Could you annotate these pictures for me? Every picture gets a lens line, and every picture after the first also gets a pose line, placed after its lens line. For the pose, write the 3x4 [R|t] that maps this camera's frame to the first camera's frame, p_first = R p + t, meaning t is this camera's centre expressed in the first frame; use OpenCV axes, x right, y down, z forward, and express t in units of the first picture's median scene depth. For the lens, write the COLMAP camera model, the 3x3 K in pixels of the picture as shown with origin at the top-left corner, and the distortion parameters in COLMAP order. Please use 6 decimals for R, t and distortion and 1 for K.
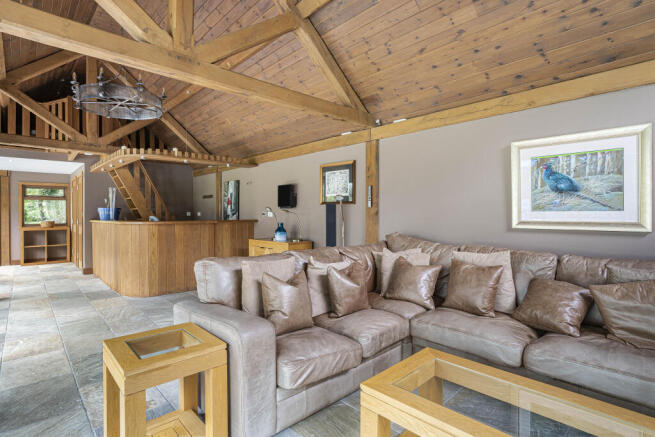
lens RADIAL K [[330.1, 0, 324.5], [0, 330.1, 217.5], [0, 0, 1]] dist [-0.030726, 0.000365]
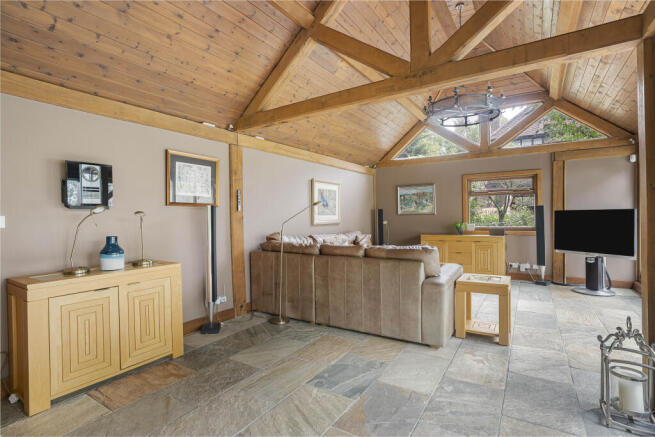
lens RADIAL K [[330.1, 0, 323.9], [0, 330.1, 217.1], [0, 0, 1]] dist [-0.030726, 0.000365]
pose [[-0.250288, -0.002091, 0.968169, -0.918774], [0.022403, 0.999717, 0.007951, -0.016475], [-0.967912, 0.023680, -0.250170, 1.023357]]
